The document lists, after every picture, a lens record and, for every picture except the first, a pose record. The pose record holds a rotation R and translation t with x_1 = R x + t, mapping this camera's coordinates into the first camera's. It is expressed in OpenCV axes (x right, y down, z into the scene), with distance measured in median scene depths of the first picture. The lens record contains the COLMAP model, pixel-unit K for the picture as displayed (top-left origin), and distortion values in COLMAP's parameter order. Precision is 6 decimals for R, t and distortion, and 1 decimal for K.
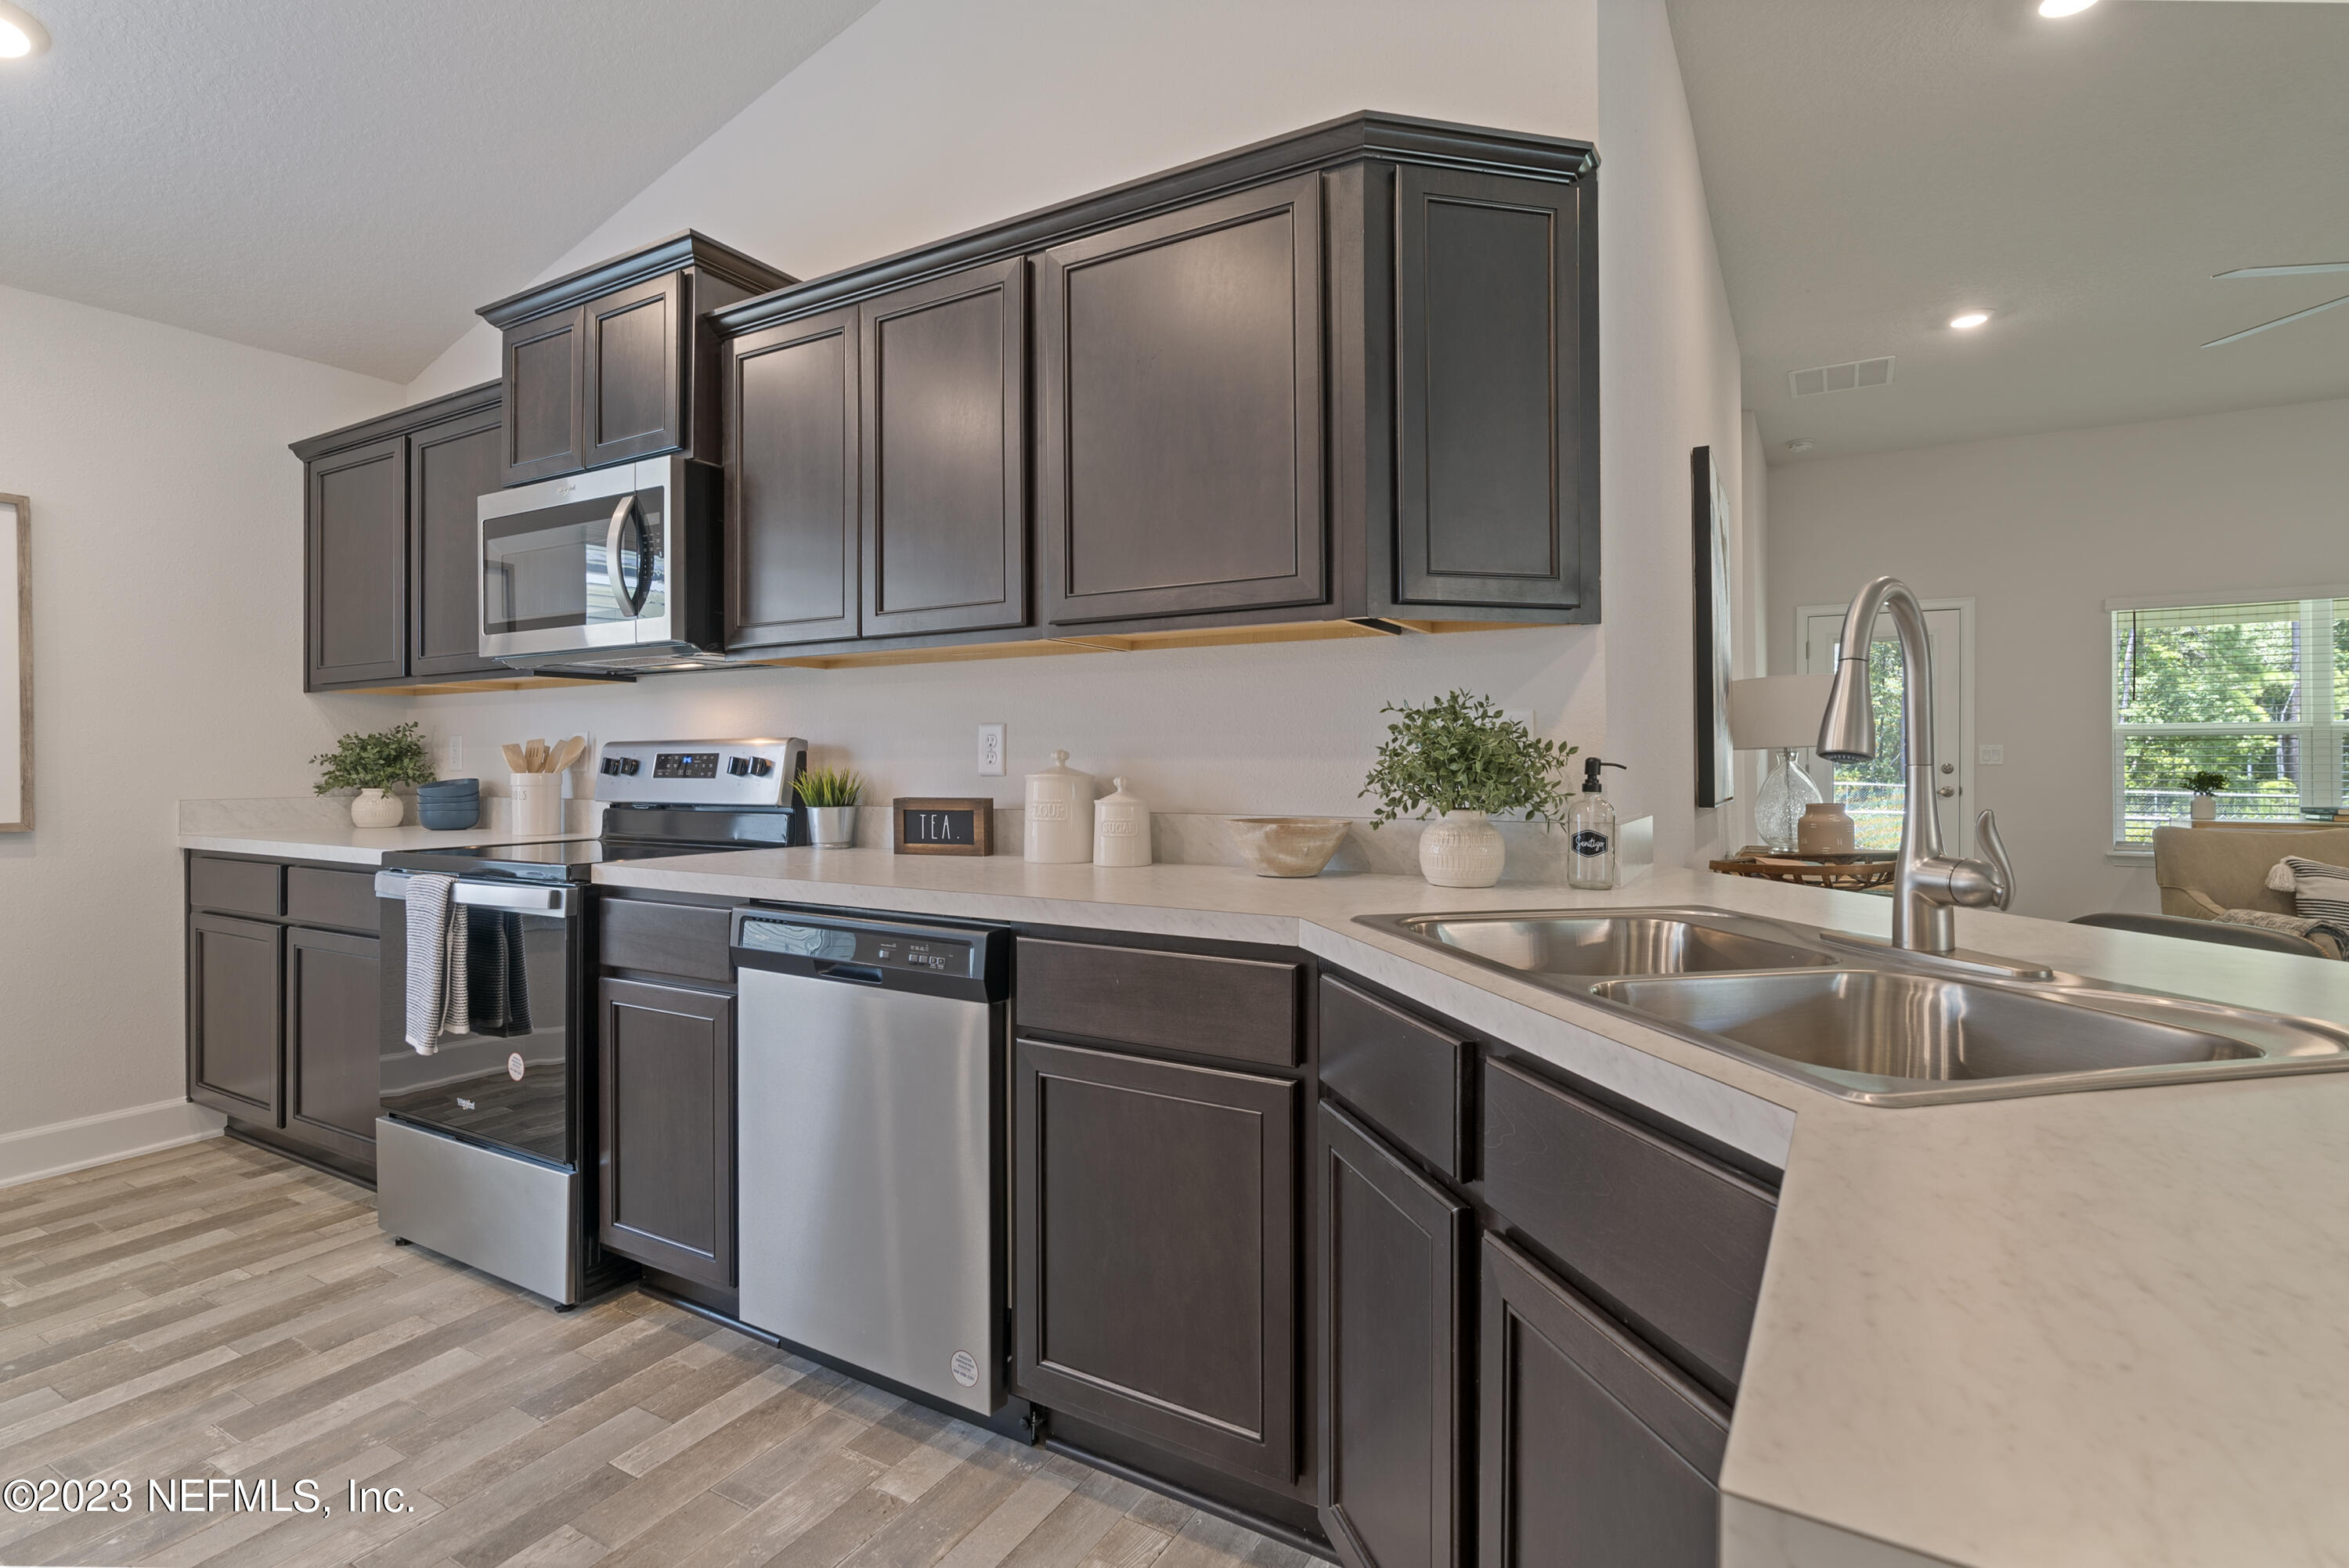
lens RADIAL K [[1143.7, 0, 1140.1], [0, 1143.7, 744.0], [0, 0, 1]] dist [0.003856, 0.001388]
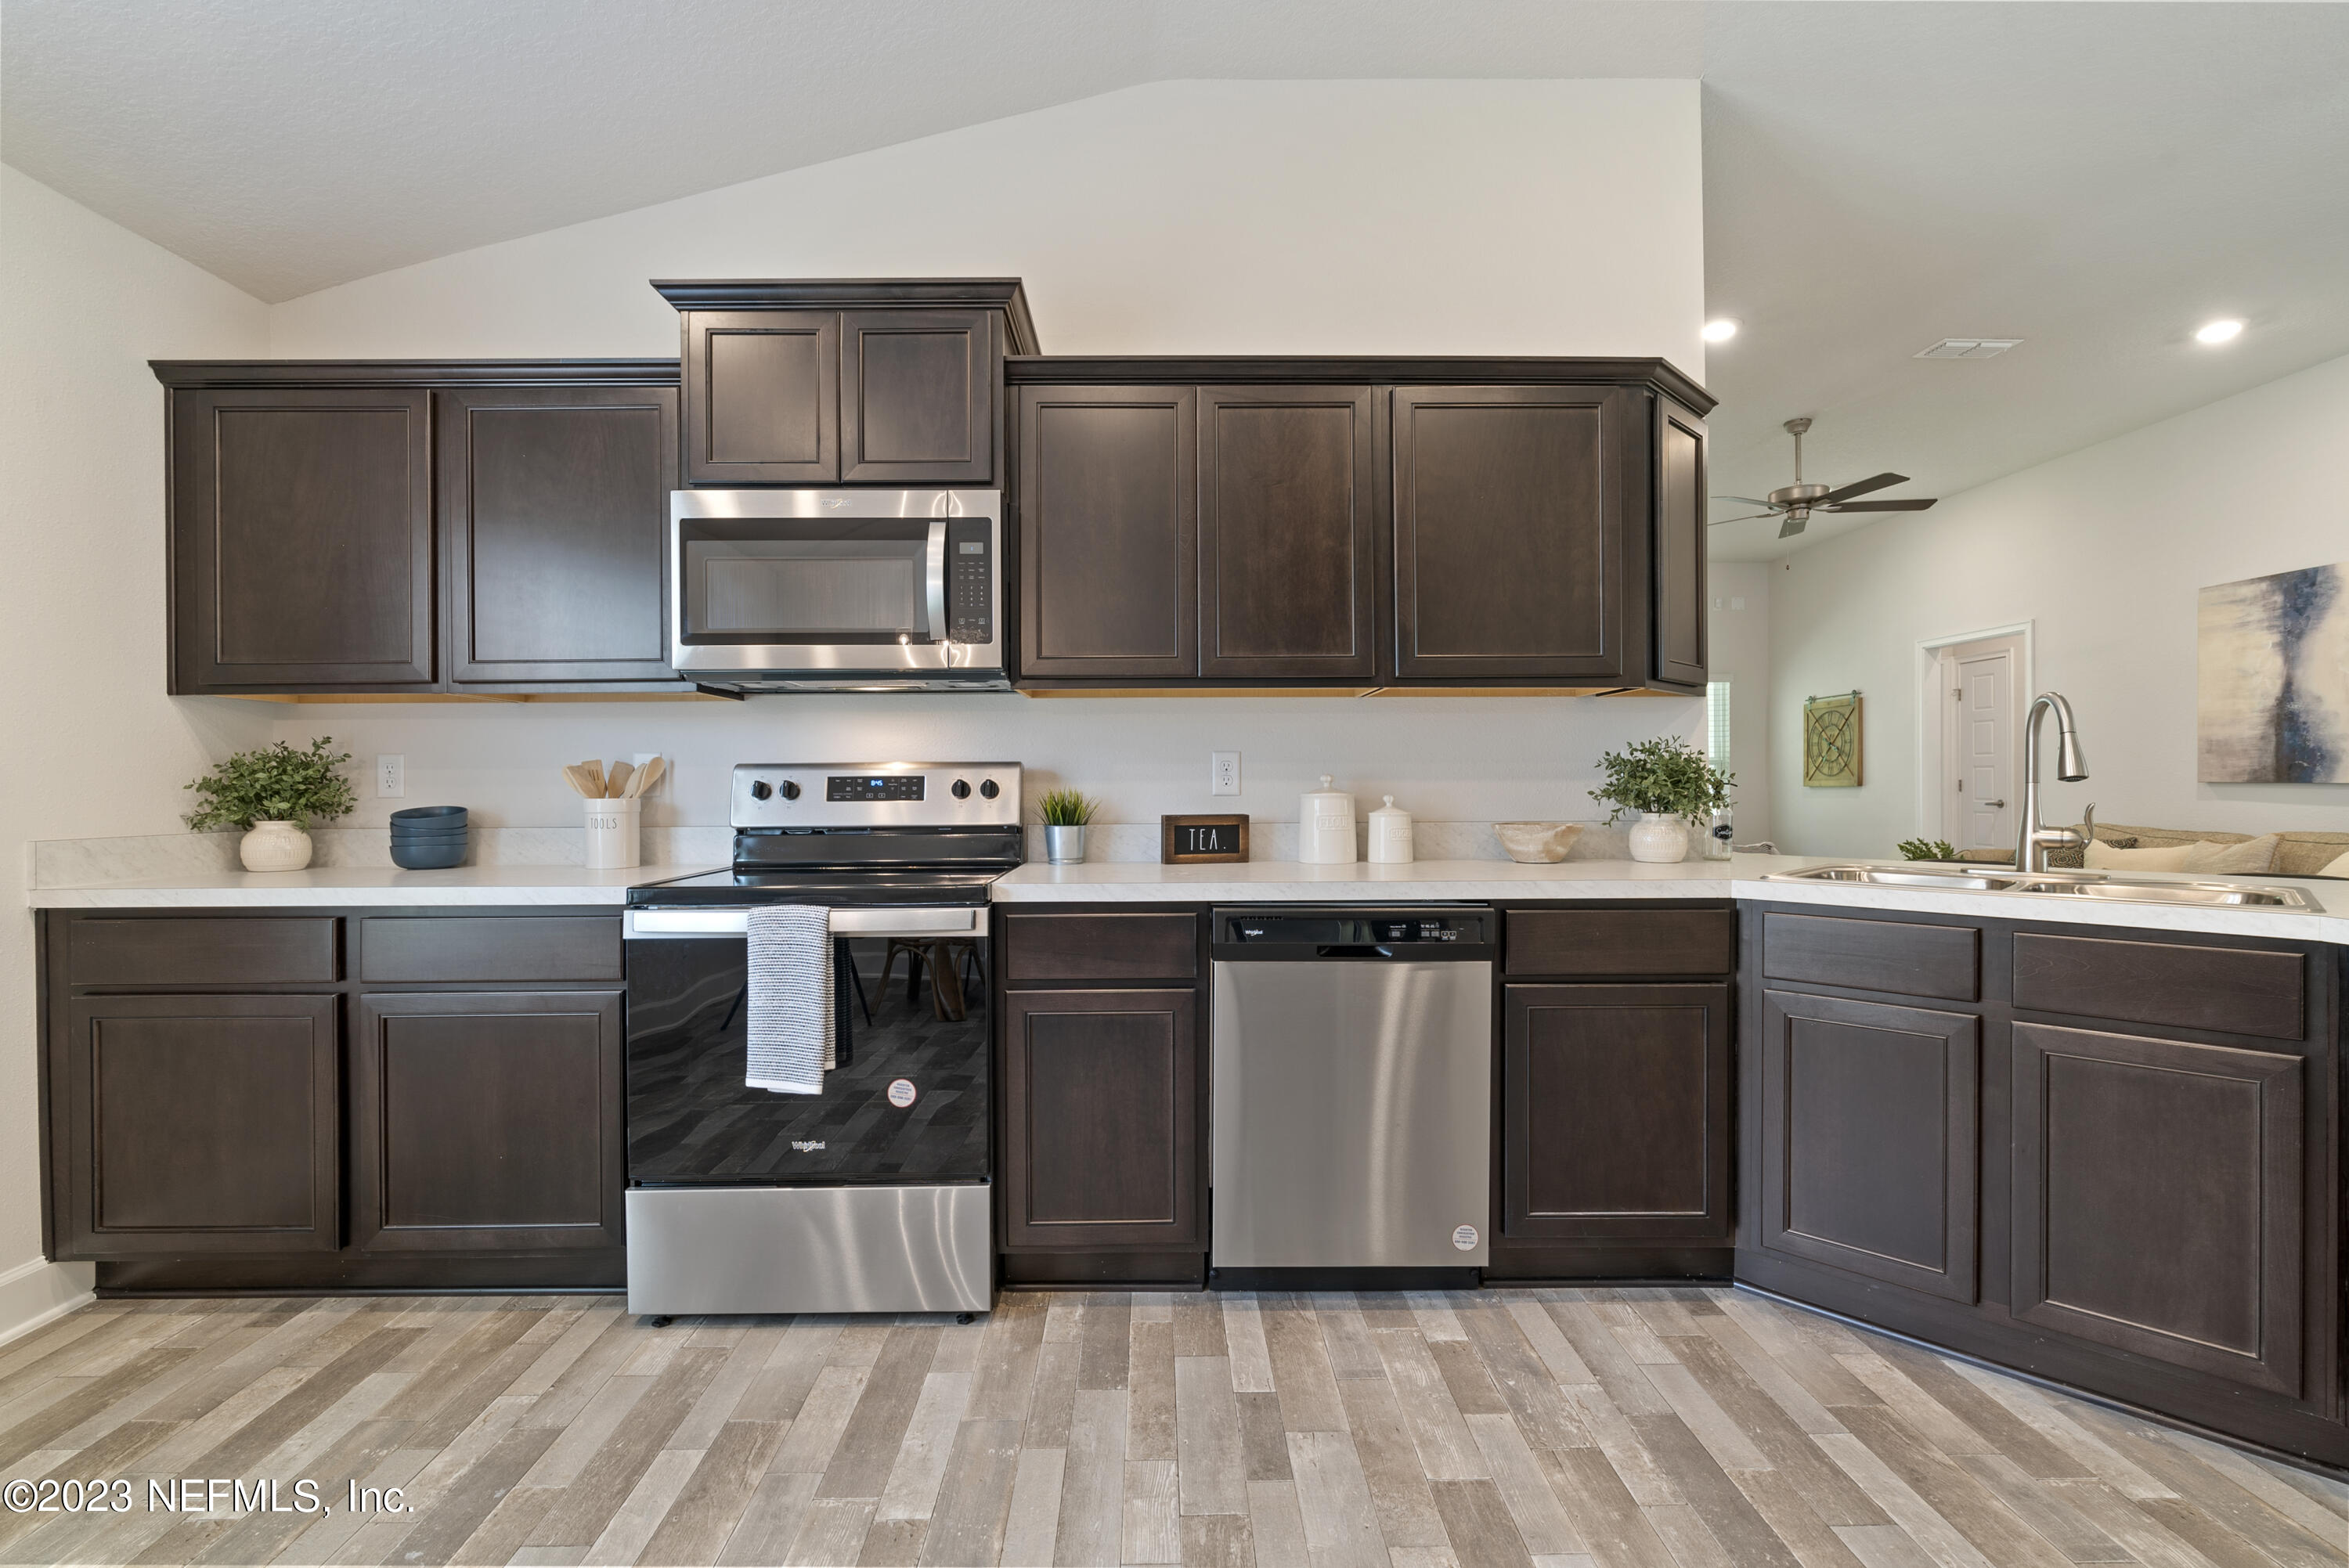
lens RADIAL K [[1064.0, 0, 1177.7], [0, 1064.0, 771.3], [0, 0, 1]] dist [-0.001609, 0.000119]
pose [[0.849454, 0.002190, 0.527659, -0.777021], [-0.004823, 0.999982, 0.003614, -0.001061], [-0.527641, -0.005615, 0.849449, 0.090050]]
